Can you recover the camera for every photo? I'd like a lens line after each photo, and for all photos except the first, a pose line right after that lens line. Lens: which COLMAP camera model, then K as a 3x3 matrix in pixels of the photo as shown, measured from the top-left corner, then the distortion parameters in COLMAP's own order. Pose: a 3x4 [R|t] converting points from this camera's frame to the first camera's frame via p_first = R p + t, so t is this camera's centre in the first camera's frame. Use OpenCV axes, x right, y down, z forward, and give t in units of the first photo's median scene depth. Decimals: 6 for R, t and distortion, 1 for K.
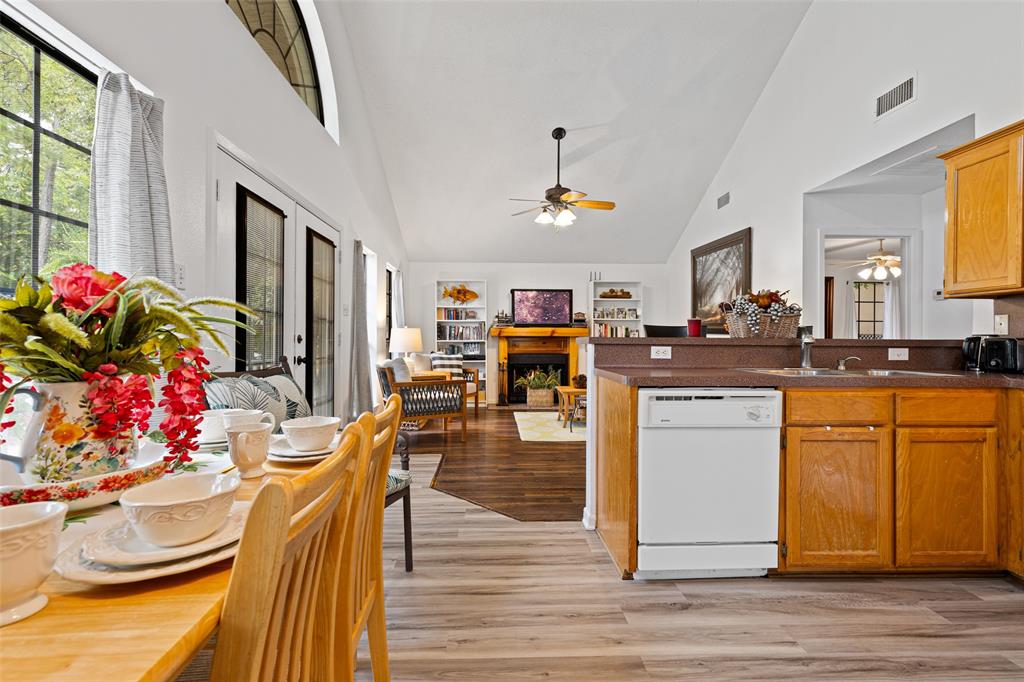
lens RADIAL K [[462.0, 0, 516.0], [0, 462.0, 342.1], [0, 0, 1]] dist [0.007403, -0.001809]
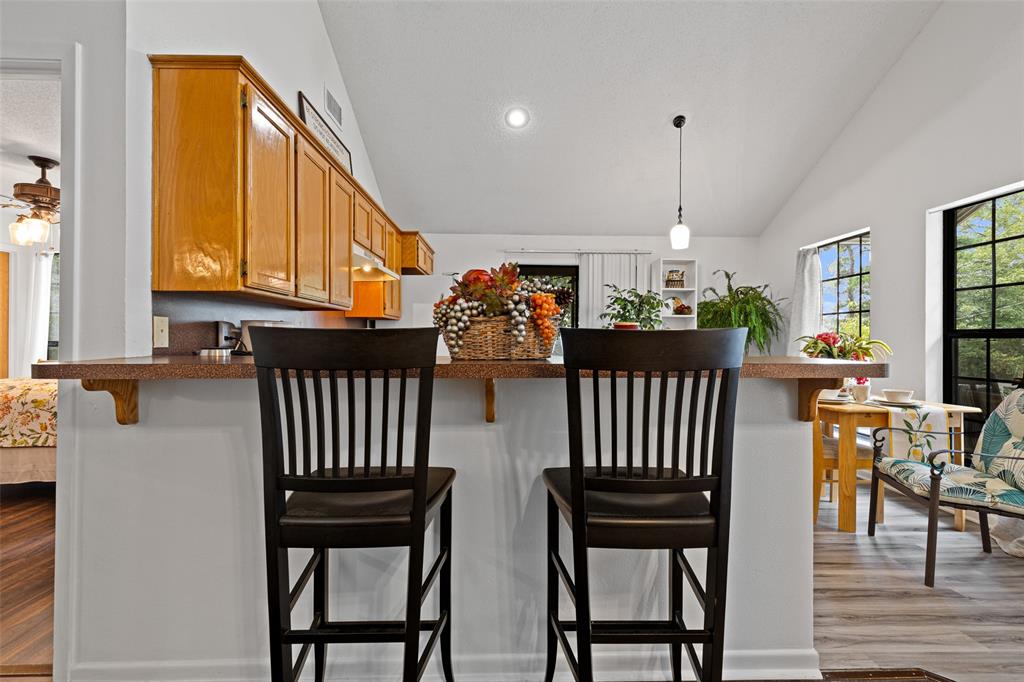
lens RADIAL K [[462.0, 0, 516.4], [0, 462.0, 338.7], [0, 0, 1]] dist [0.007403, -0.001809]
pose [[-0.999798, -0.009450, 0.017723, 0.312492], [-0.009405, 0.999952, 0.002605, -0.020287], [-0.017747, 0.002438, -0.999840, 0.959349]]
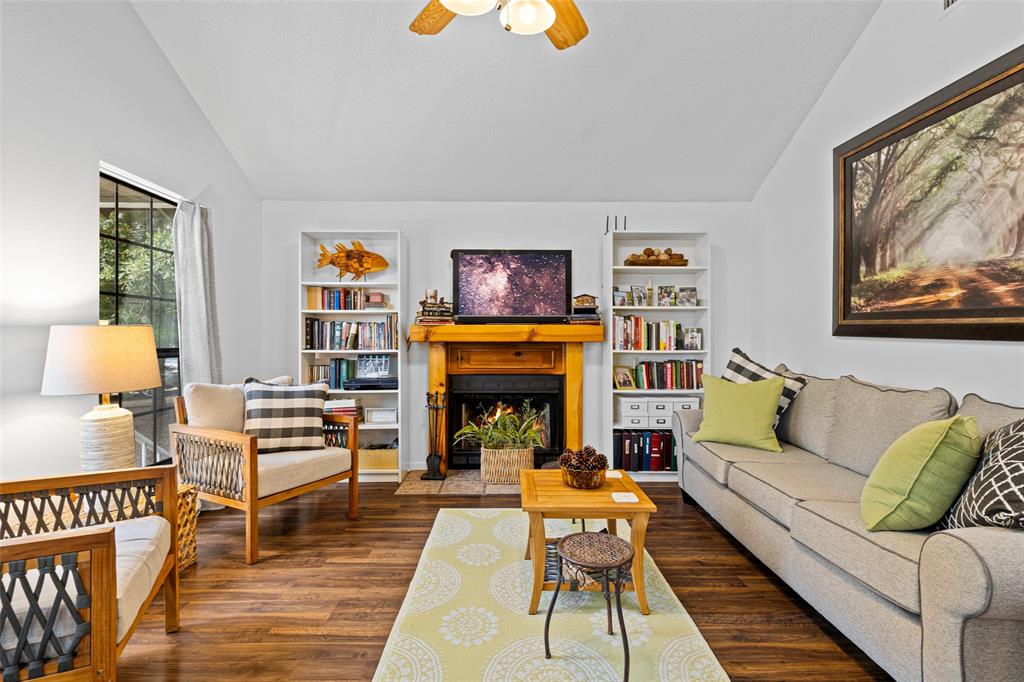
lens RADIAL K [[462.0, 0, 516.6], [0, 462.0, 337.3], [0, 0, 1]] dist [0.007403, -0.001809]
pose [[0.999447, -0.002438, -0.033157, 0.128533], [0.002159, 0.999962, -0.008464, -0.020995], [0.033176, 0.008388, 0.999414, 0.798620]]
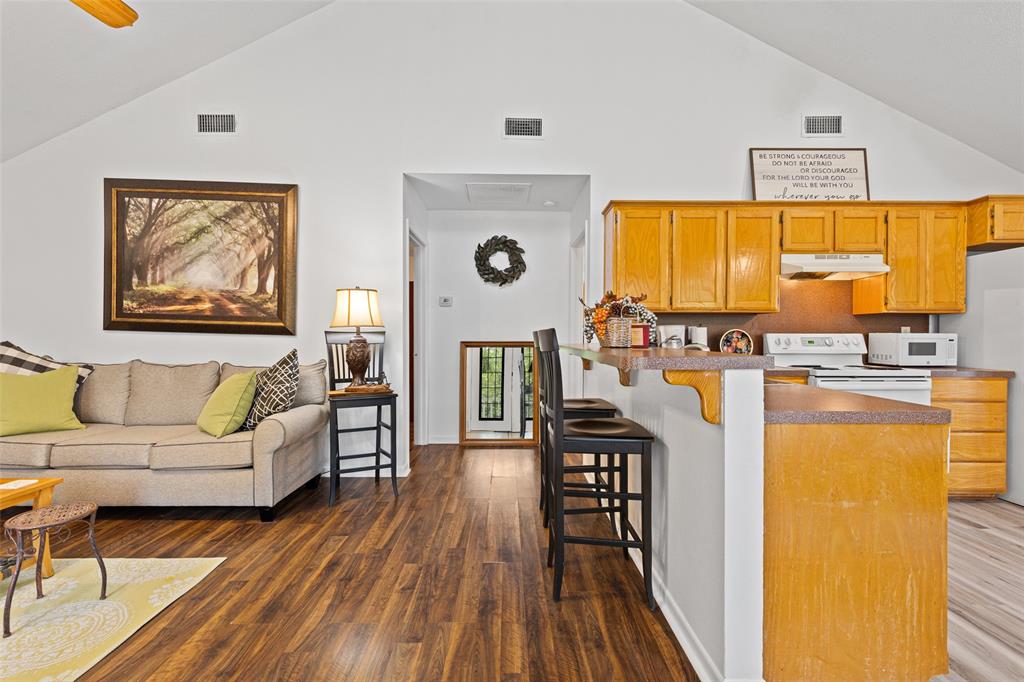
lens RADIAL K [[462.0, 0, 508.2], [0, 462.0, 338.1], [0, 0, 1]] dist [0.007403, -0.001809]
pose [[0.034659, -0.013029, 0.999314, -0.227567], [0.001788, 0.999914, 0.012975, -0.022911], [-0.999398, 0.001337, 0.034679, 0.738867]]
